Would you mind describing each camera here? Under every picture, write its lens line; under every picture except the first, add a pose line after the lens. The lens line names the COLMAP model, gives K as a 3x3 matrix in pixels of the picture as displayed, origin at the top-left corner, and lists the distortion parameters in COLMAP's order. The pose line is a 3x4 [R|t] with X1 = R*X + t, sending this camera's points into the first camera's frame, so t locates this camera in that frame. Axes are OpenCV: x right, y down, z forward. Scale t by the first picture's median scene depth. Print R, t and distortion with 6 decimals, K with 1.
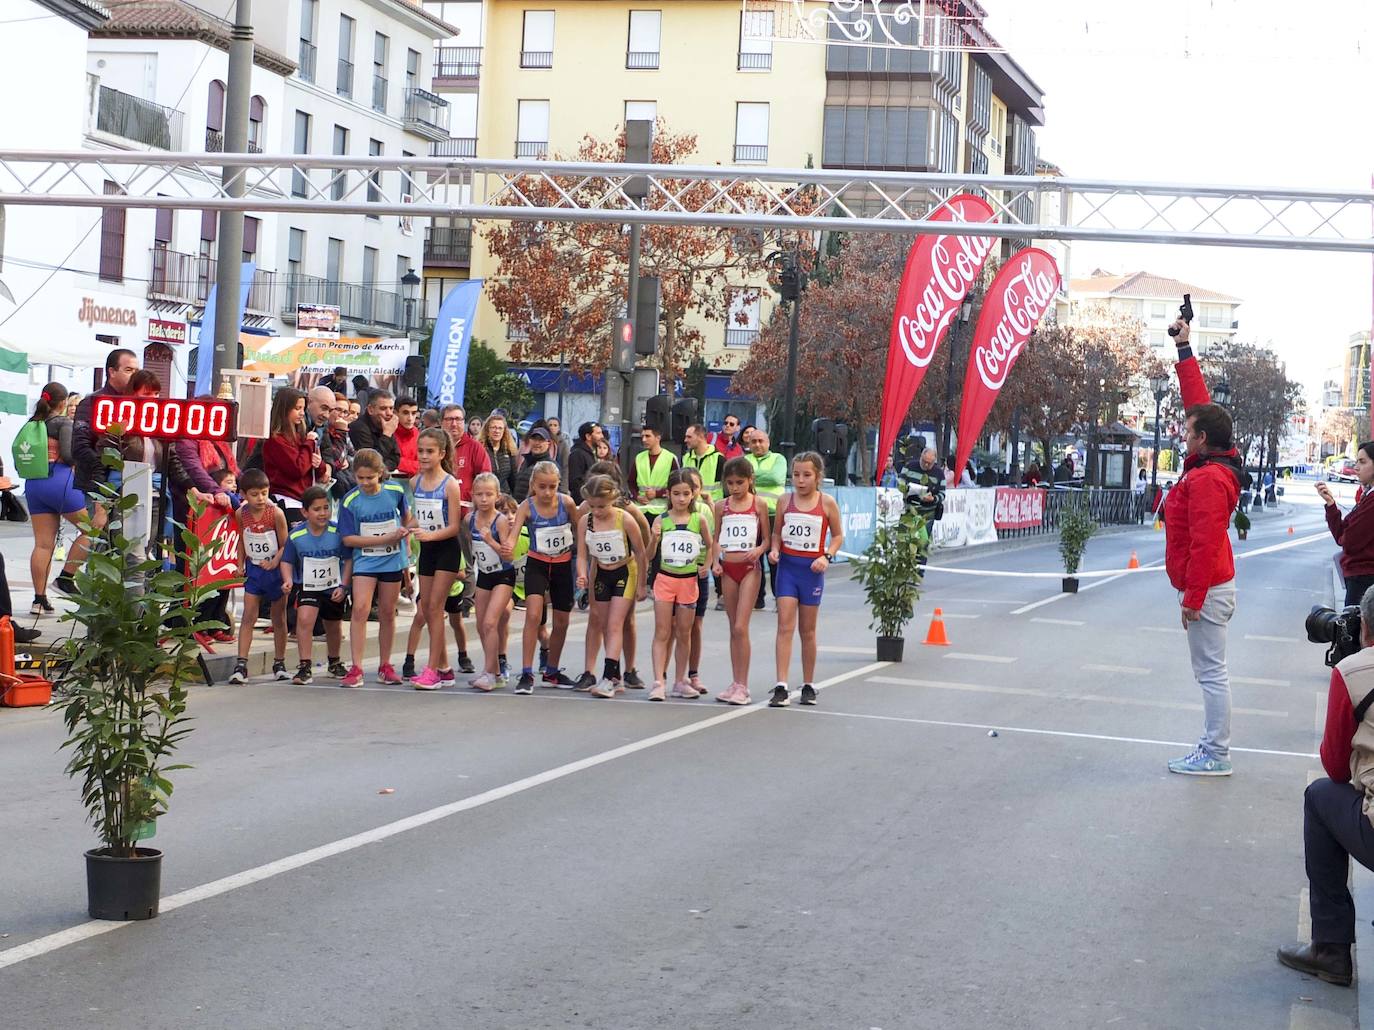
lens RADIAL K [[2822.8, 0, 613.4], [0, 2822.8, 511.0], [0, 0, 1]] dist [-0.100718, 0.561071]
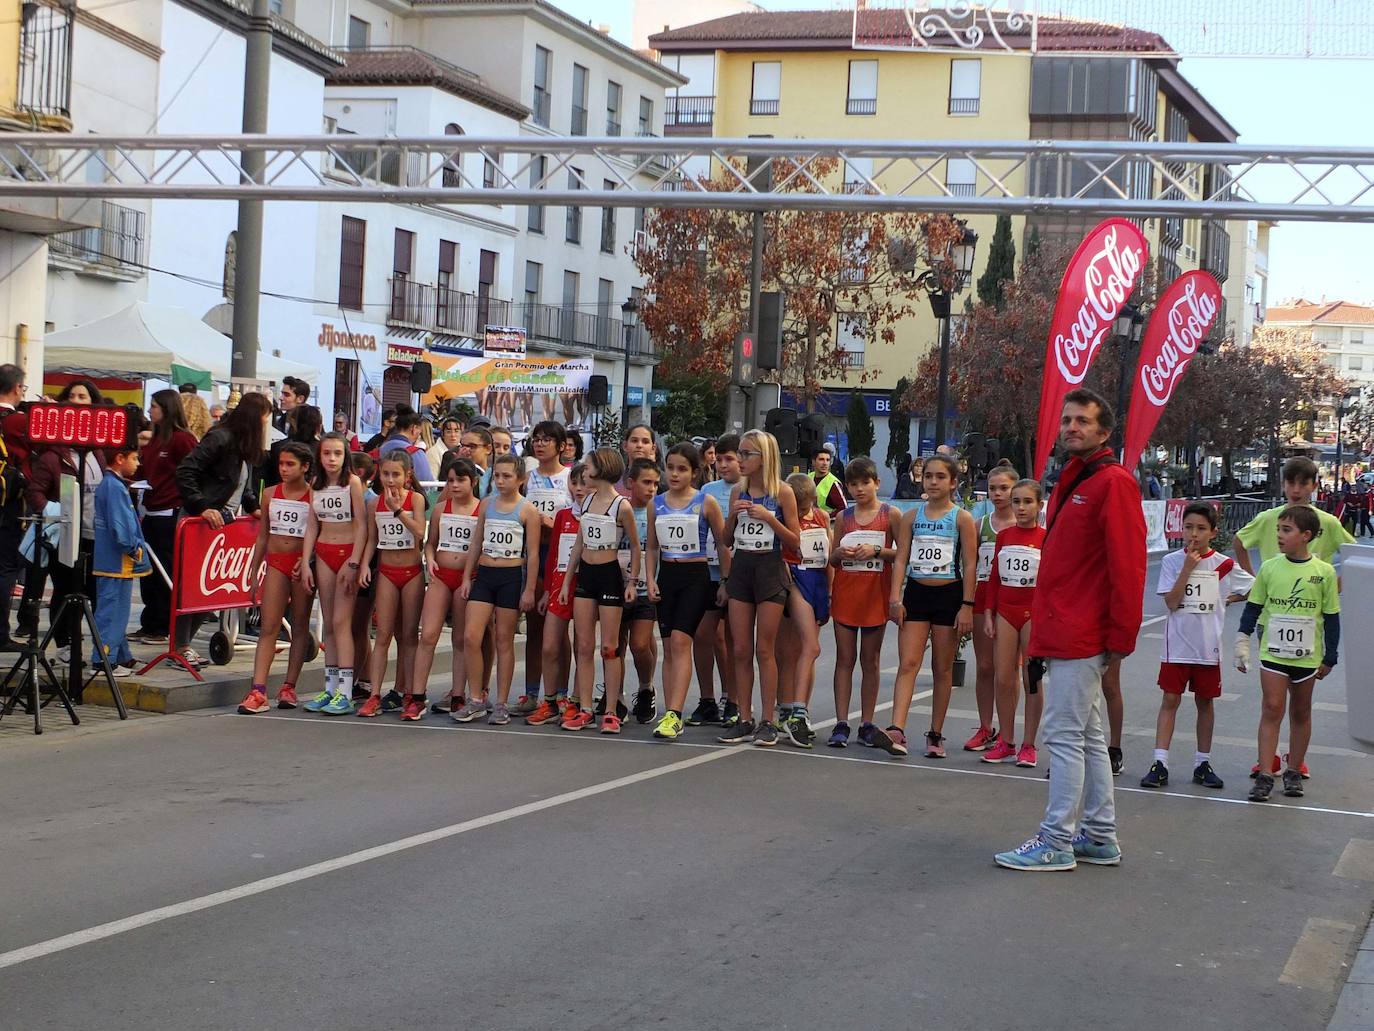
lens RADIAL K [[2385.3, 0, 732.9], [0, 2385.3, 544.8], [0, 0, 1]] dist [0.028400, 0.029454]
pose [[0.997078, 0.001693, -0.076373, 0.040400], [-0.000803, 0.999931, 0.011680, -0.001570], [0.076388, -0.011584, 0.997011, 0.092912]]
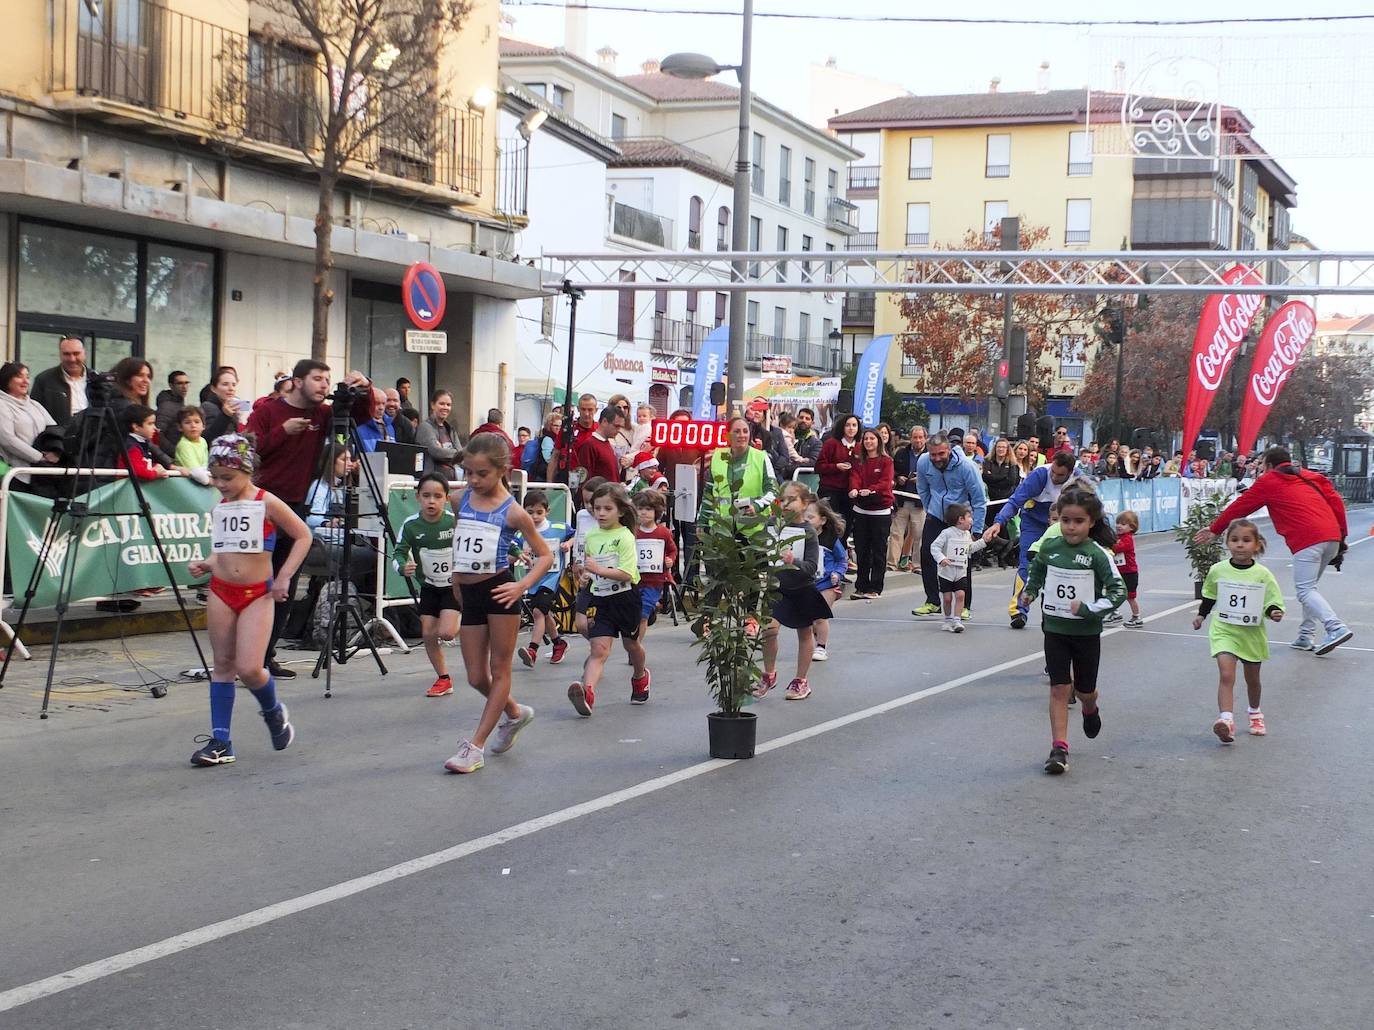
lens RADIAL K [[2050.2, 0, 739.8], [0, 2050.2, 520.7], [0, 0, 1]] dist [0.116048, -0.007294]
pose [[0.993992, -0.012702, -0.108716, -0.009843], [0.013656, 0.999875, 0.008027, 0.001379], [0.108601, -0.009463, 0.994040, -0.022928]]
